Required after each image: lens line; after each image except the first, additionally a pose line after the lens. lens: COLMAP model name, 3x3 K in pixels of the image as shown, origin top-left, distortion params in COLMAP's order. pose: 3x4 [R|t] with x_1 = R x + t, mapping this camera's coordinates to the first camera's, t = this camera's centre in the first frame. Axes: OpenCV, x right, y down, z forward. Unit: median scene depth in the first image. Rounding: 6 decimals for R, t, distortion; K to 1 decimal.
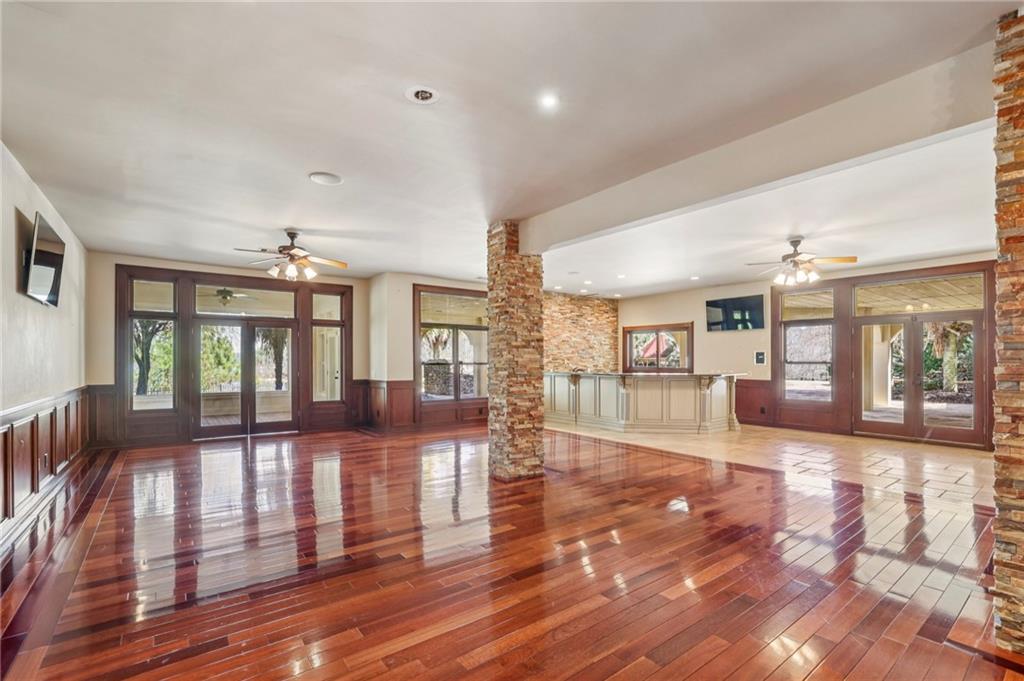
lens RADIAL K [[454.5, 0, 498.2], [0, 454.5, 359.4], [0, 0, 1]] dist [-0.004551, 0.000477]
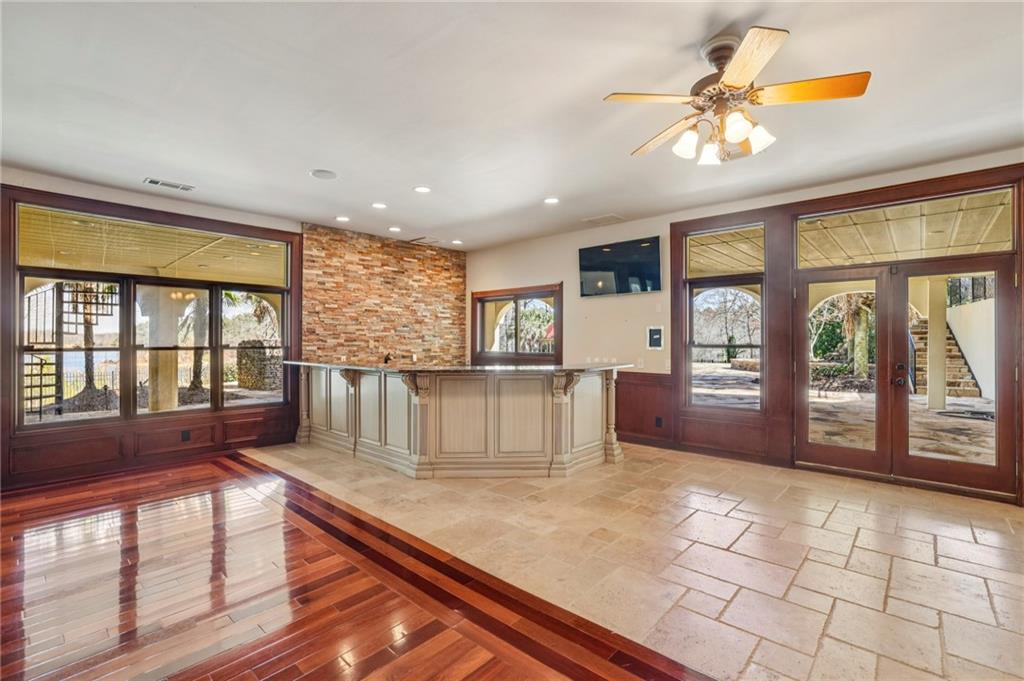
lens RADIAL K [[454.5, 0, 512.6], [0, 454.5, 340.7], [0, 0, 1]] dist [-0.015216, 0.000039]
pose [[0.980112, 0.000189, 0.198447, 0.242413], [-0.000302, 1.000000, 0.000542, 0.000063], [-0.198446, -0.000591, 0.980112, 0.396391]]
